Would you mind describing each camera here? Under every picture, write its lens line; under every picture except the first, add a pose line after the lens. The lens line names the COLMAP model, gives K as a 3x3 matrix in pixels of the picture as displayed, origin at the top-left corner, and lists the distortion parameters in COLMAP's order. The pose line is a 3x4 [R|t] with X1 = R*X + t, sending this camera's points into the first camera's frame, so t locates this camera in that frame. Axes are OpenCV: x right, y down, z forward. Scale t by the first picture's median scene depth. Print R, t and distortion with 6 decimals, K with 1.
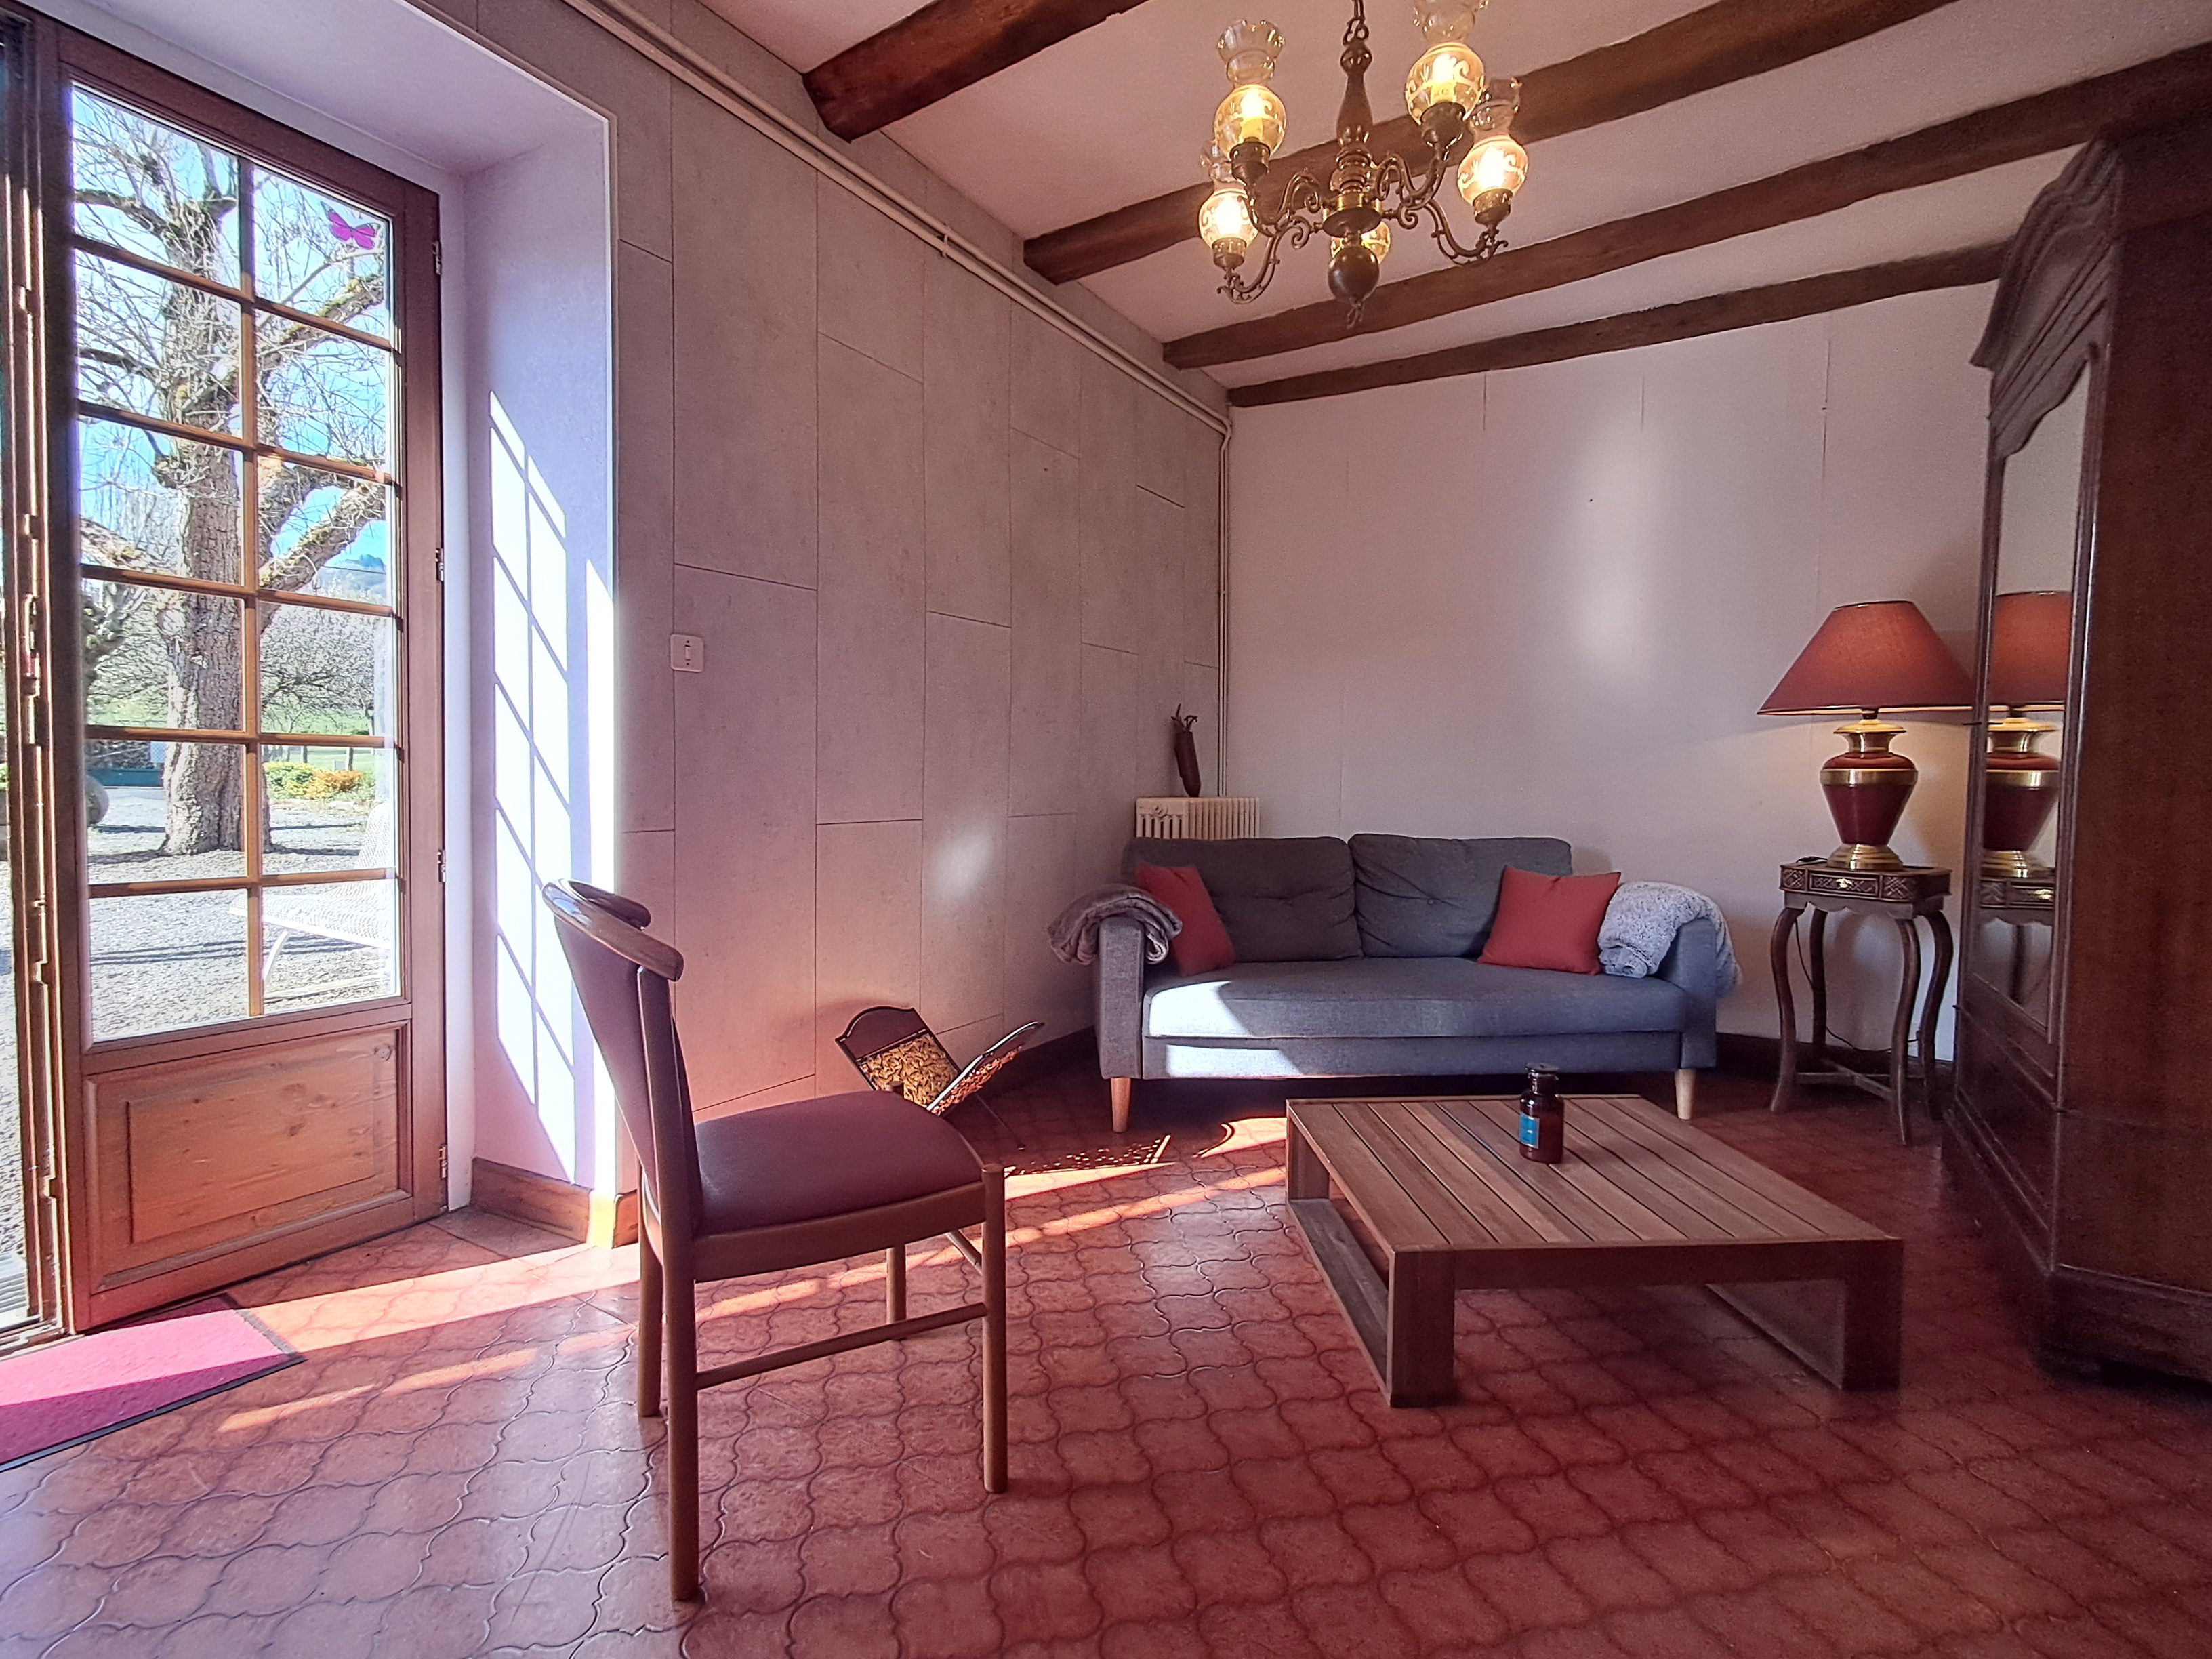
lens RADIAL K [[981.5, 0, 1115.1], [0, 981.5, 827.2], [0, 0, 1]] dist [-0.003482, -0.000464]
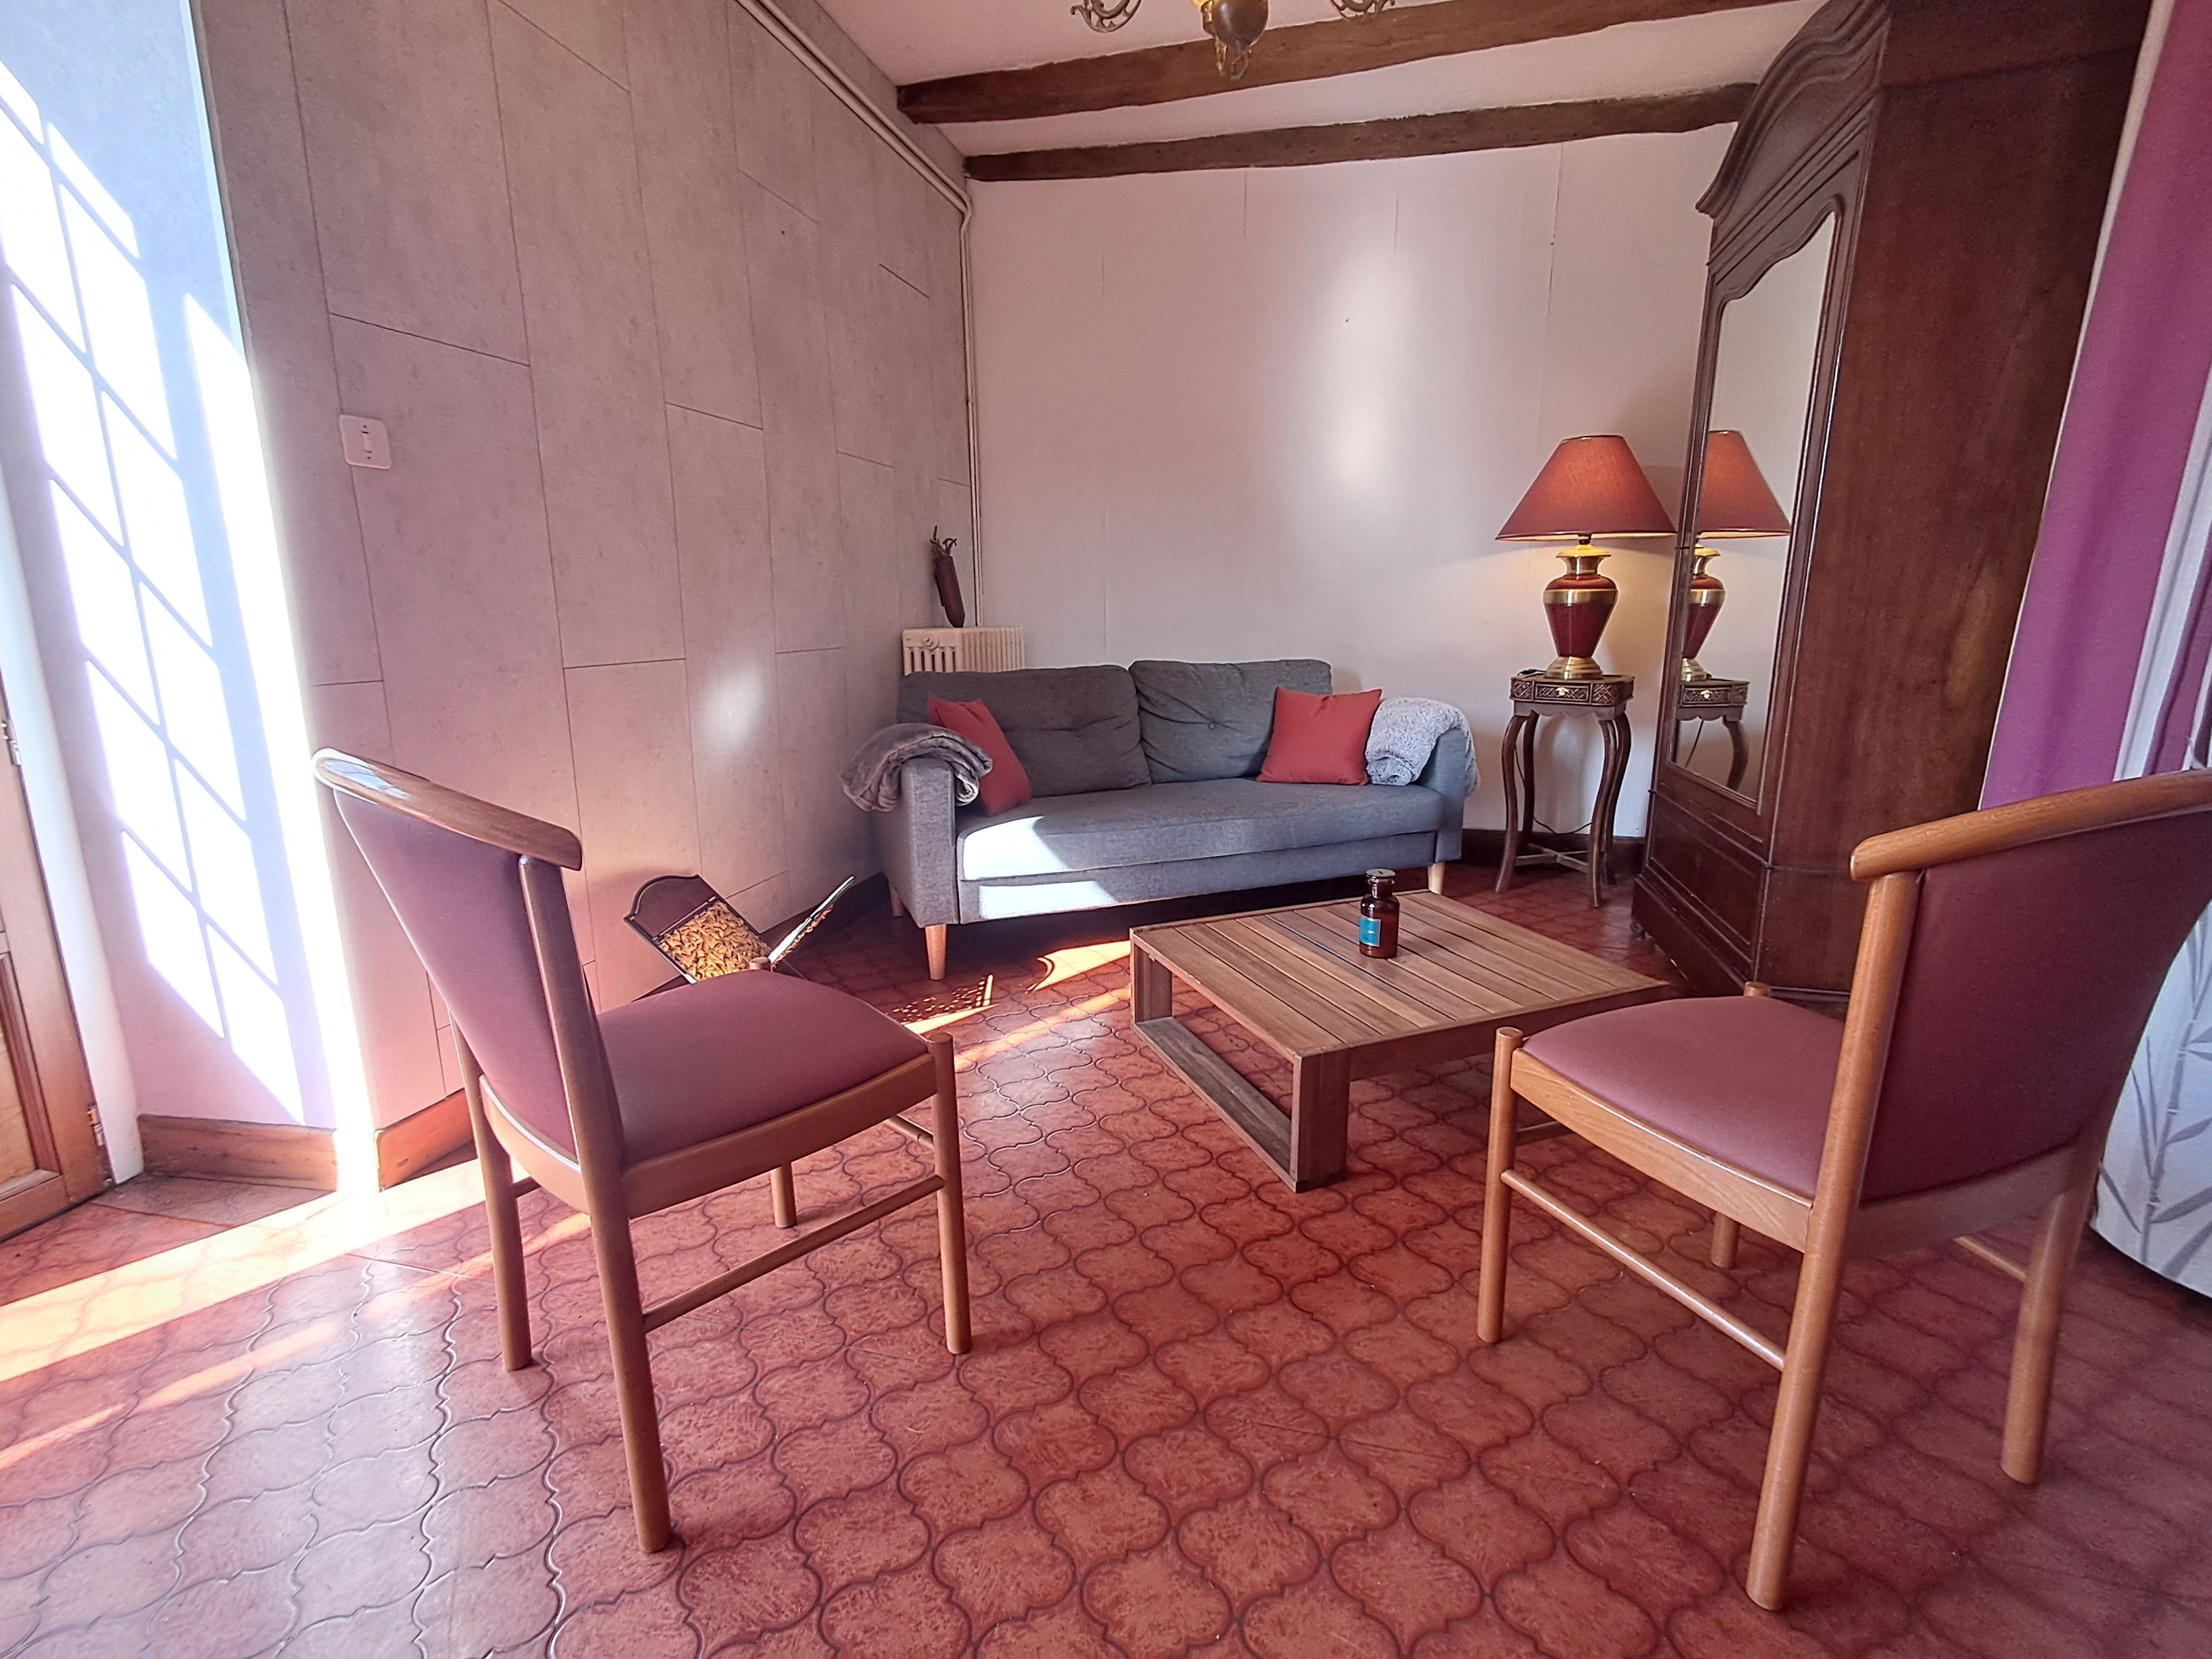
lens RADIAL K [[981.5, 0, 1115.1], [0, 981.5, 827.2], [0, 0, 1]] dist [-0.003482, -0.000464]
pose [[0.950261, -0.080379, 0.300904, -0.113905], [0.028706, 0.984615, 0.172362, 0.000307], [-0.310129, -0.155152, 0.937949, 0.059809]]
